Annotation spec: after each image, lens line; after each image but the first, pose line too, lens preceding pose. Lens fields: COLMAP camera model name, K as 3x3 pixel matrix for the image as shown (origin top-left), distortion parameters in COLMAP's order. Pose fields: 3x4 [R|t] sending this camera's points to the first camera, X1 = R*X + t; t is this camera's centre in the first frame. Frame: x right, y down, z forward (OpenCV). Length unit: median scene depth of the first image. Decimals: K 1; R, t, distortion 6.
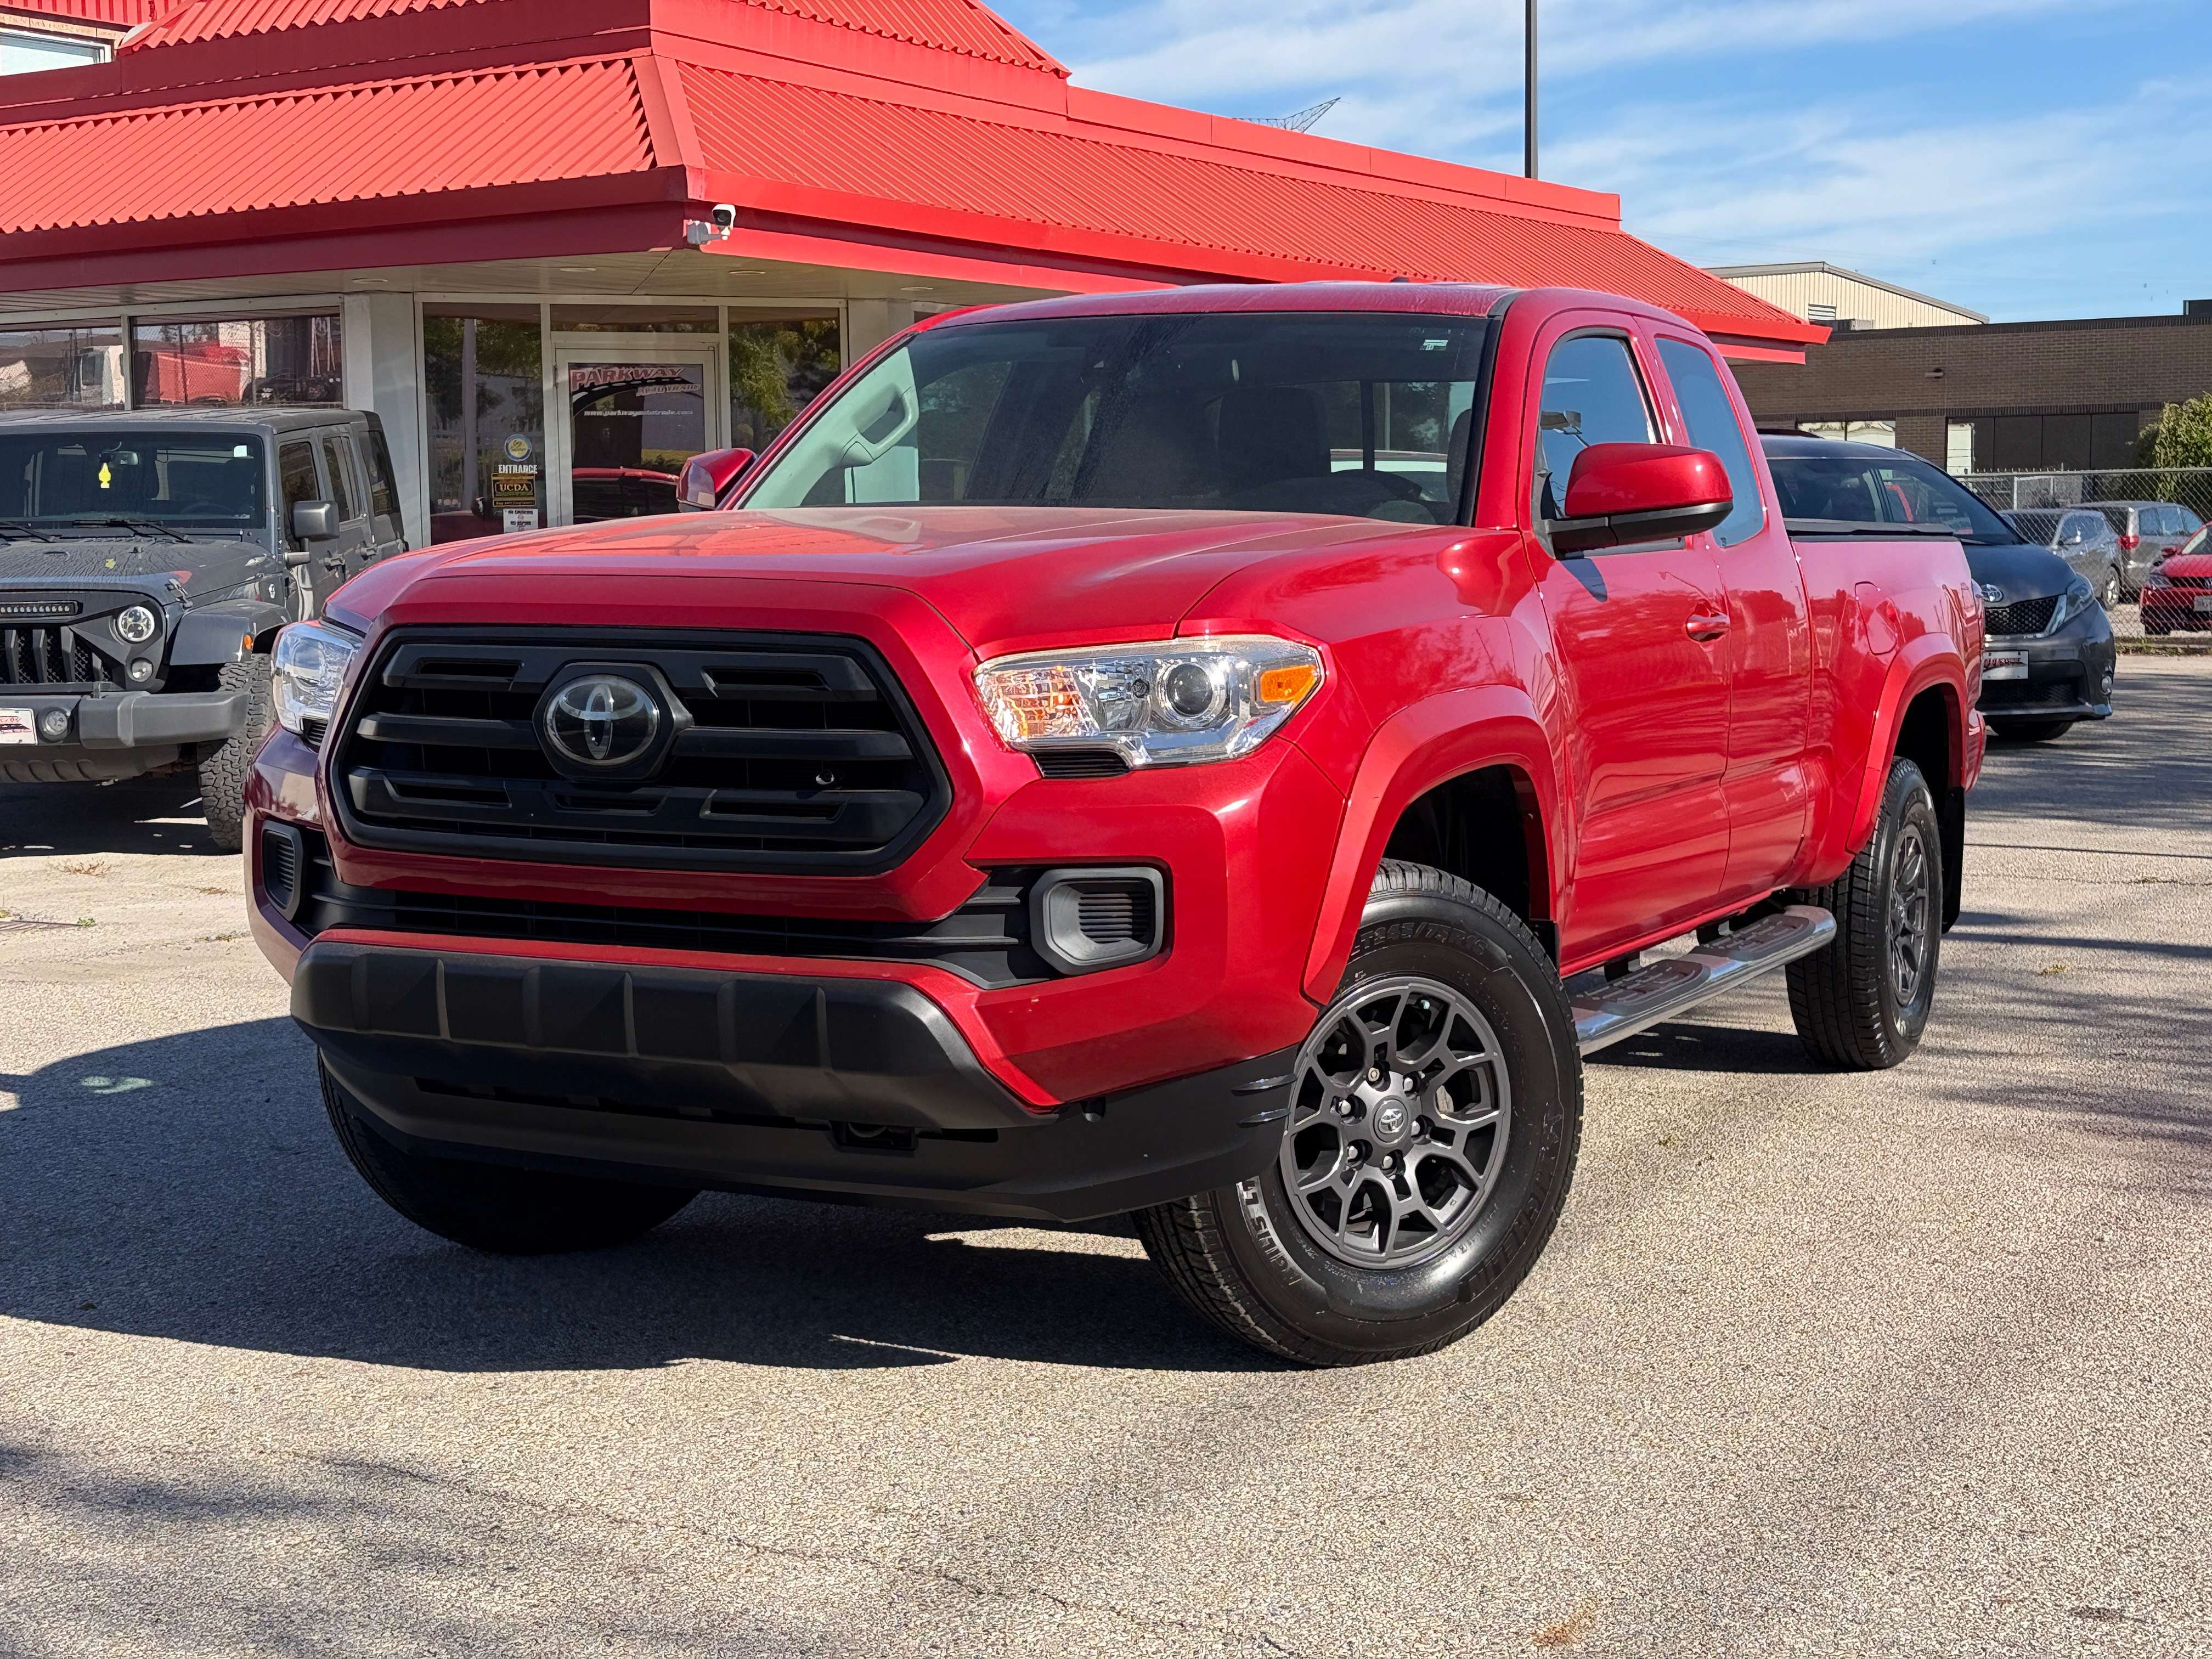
lens RADIAL K [[3316.4, 0, 1104.9], [0, 3316.4, 837.0], [0, 0, 1]] dist [0.083195, 0.000000]
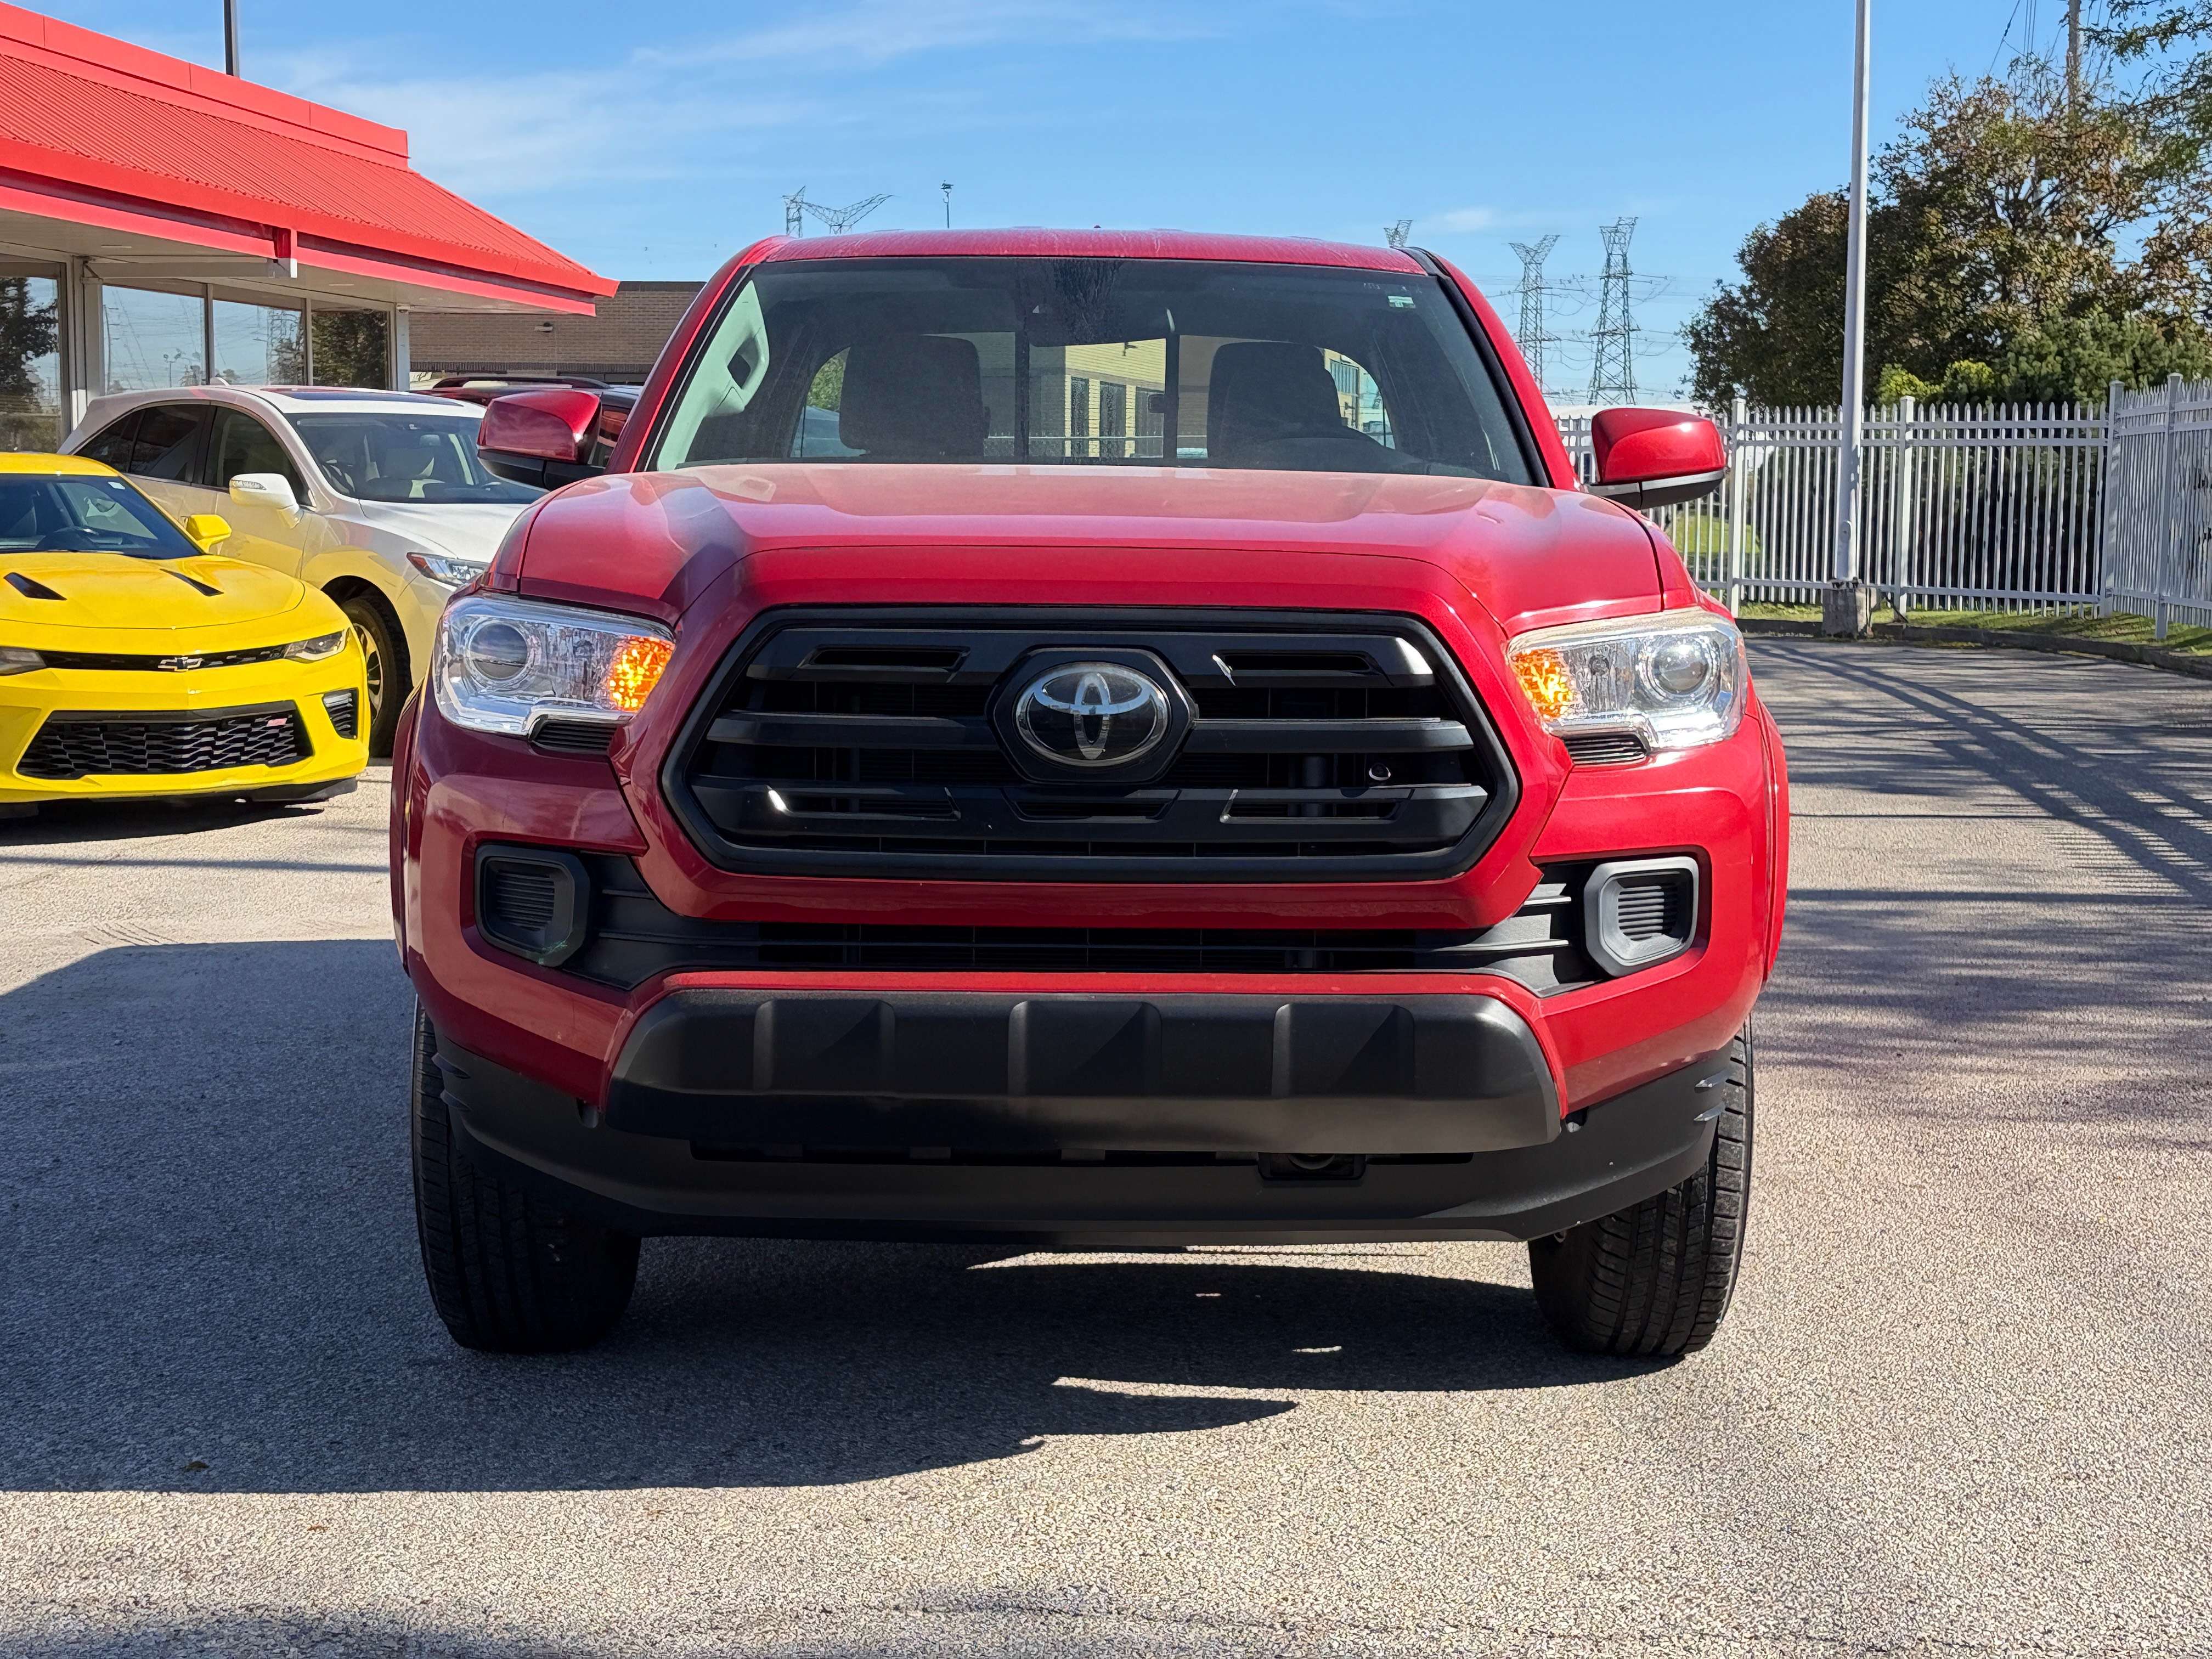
lens RADIAL K [[3316.4, 0, 1104.7], [0, 3316.4, 829.5], [0, 0, 1]] dist [0.083195, 0.000000]
pose [[0.892578, -0.039490, 0.449161, -0.537304], [0.033527, 0.999212, 0.021224, -0.023328], [-0.449645, -0.003885, 0.893199, 0.226074]]
